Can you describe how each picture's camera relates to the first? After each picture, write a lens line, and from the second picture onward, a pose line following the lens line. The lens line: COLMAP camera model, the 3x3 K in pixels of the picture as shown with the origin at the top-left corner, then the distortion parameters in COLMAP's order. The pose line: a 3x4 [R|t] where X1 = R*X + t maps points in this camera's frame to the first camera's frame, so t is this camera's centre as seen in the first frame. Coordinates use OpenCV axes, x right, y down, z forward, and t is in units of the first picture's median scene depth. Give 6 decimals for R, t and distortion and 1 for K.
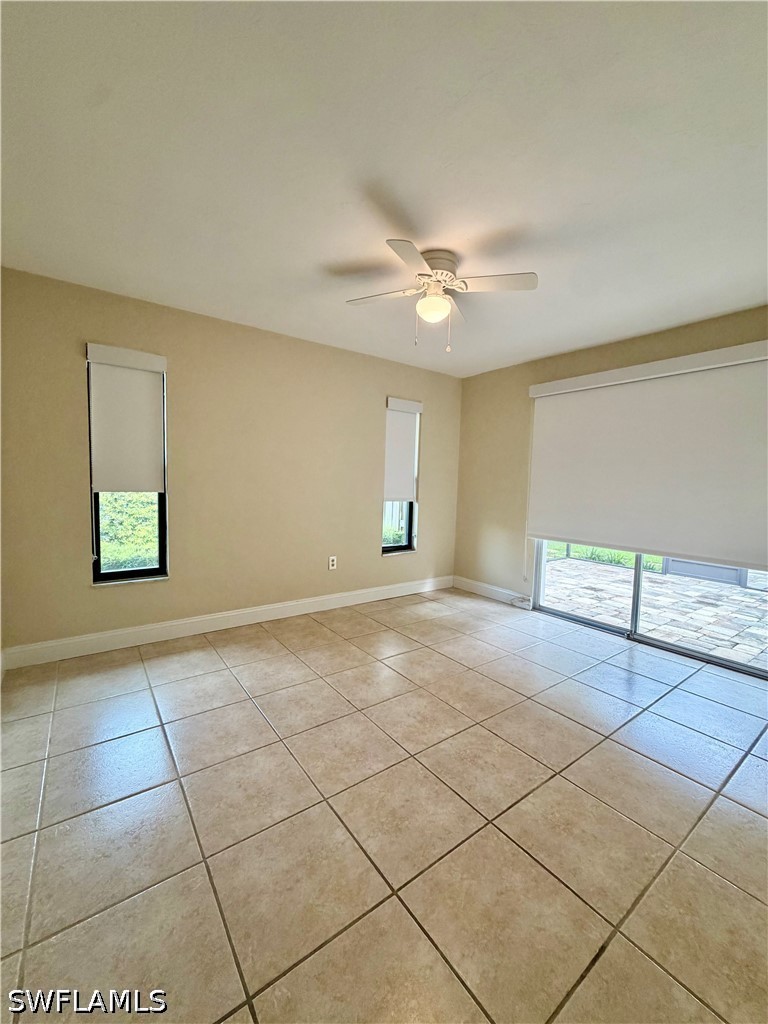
lens RADIAL K [[410.7, 0, 385.2], [0, 410.7, 510.0], [0, 0, 1]] dist [-0.002779, 0.001122]
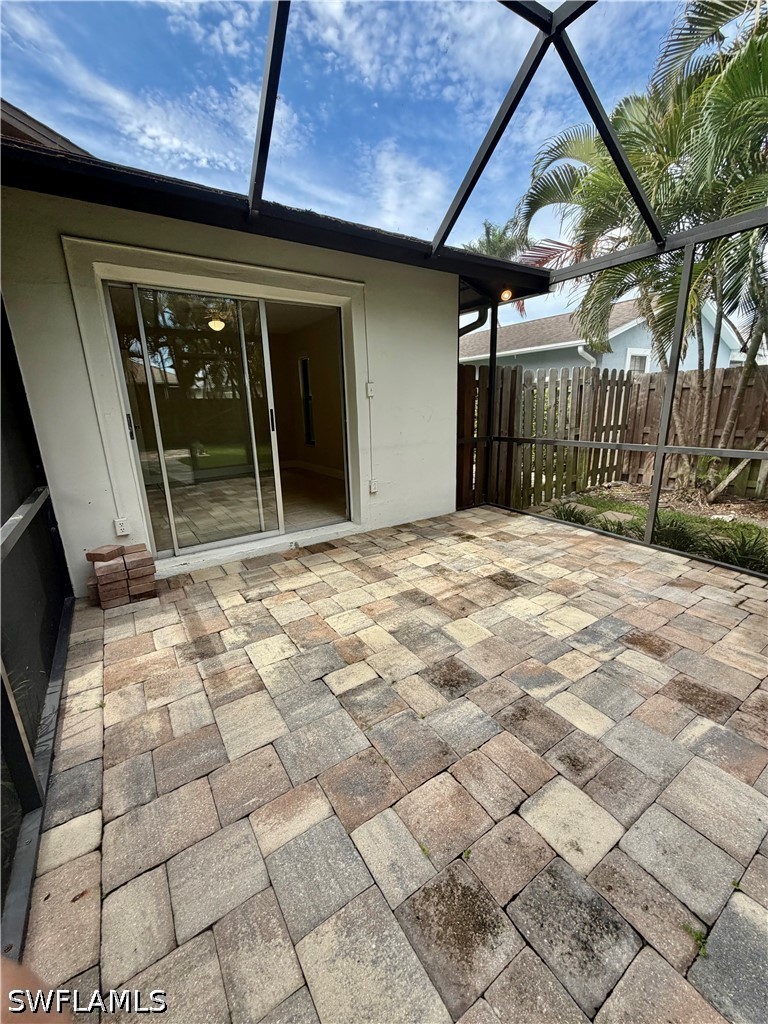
lens RADIAL K [[410.7, 0, 382.1], [0, 410.7, 512.5], [0, 0, 1]] dist [-0.002779, 0.001122]
pose [[-0.056519, 0.235984, -0.970112, 1.546093], [-0.046644, 0.969980, 0.238670, -0.032362], [0.997311, 0.058739, -0.043815, 1.270169]]
